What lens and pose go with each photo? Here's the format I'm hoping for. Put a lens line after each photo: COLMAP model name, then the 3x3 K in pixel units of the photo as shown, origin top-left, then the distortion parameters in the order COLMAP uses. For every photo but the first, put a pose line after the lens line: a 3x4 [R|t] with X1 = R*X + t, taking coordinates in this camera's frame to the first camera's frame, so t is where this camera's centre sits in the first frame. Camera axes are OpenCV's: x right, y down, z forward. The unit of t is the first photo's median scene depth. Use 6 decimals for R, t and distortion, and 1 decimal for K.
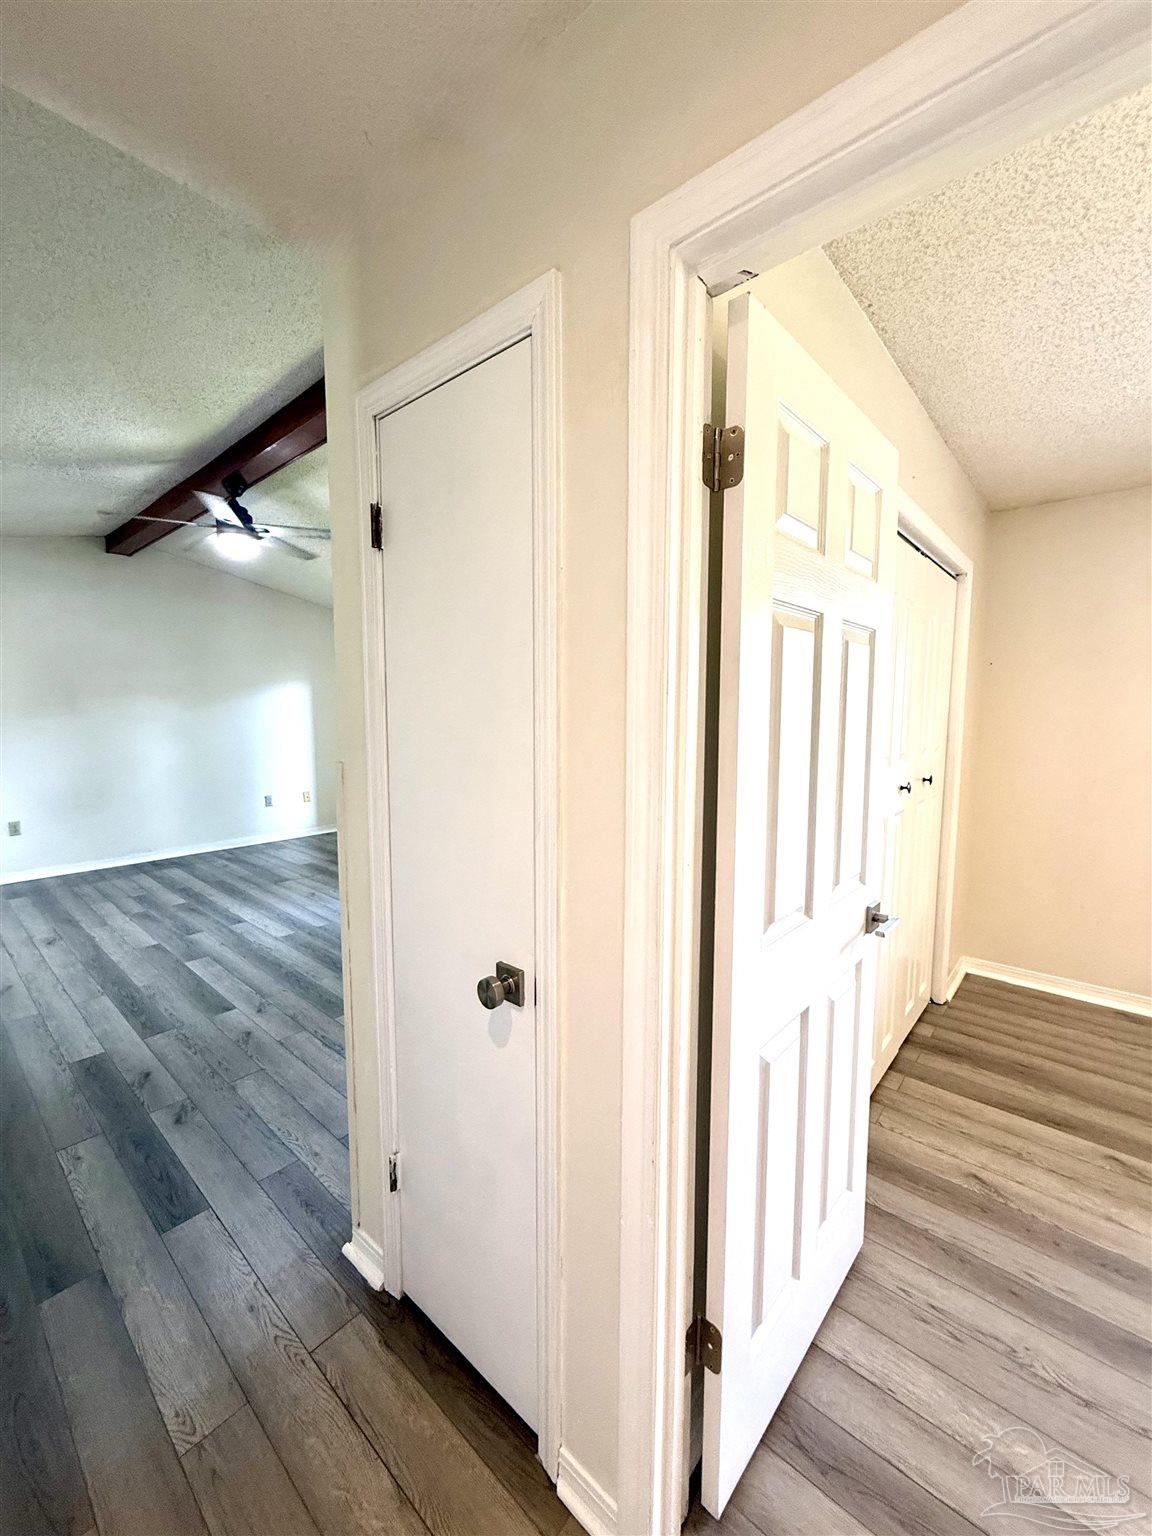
lens RADIAL K [[612.3, 0, 573.7], [0, 612.3, 767.0], [0, 0, 1]] dist [0.000472, 0.000109]
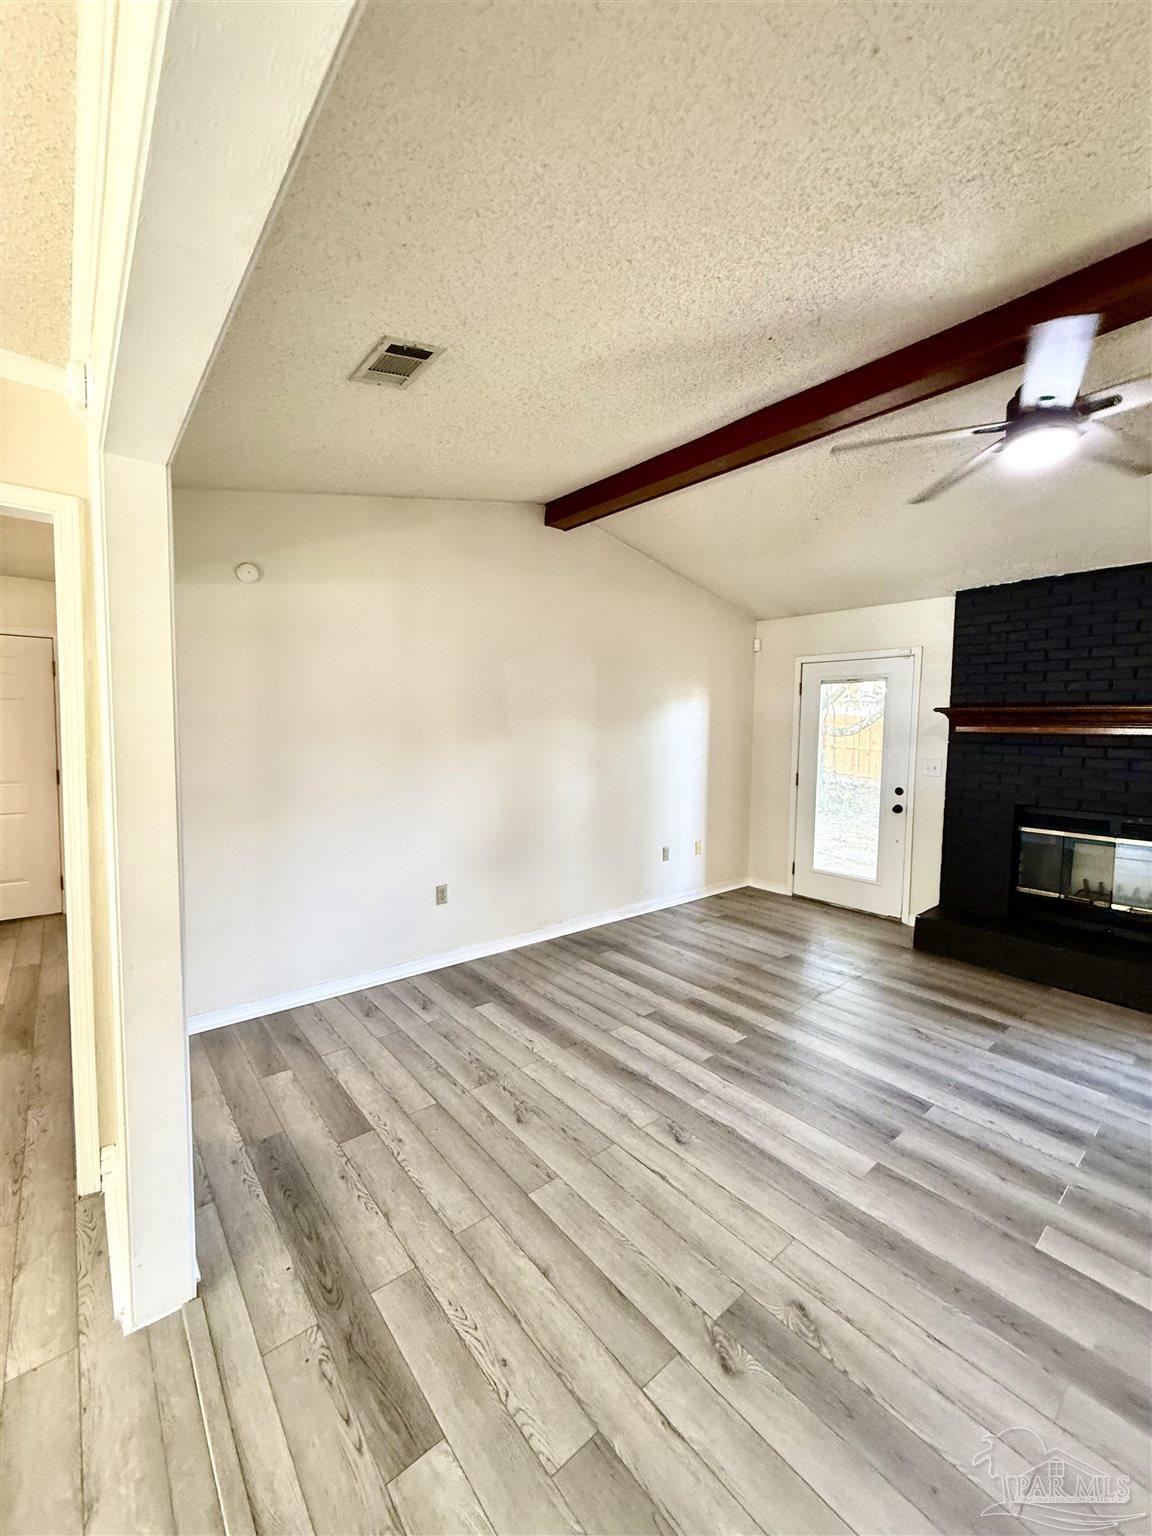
lens RADIAL K [[609.6, 0, 580.0], [0, 609.6, 763.2], [0, 0, 1]] dist [0.001120, 0.000277]
pose [[0.989796, 0.023022, -0.140623, -0.879788], [-0.028303, 0.998963, -0.035675, -0.047329], [0.139656, 0.039291, 0.989420, 0.401068]]
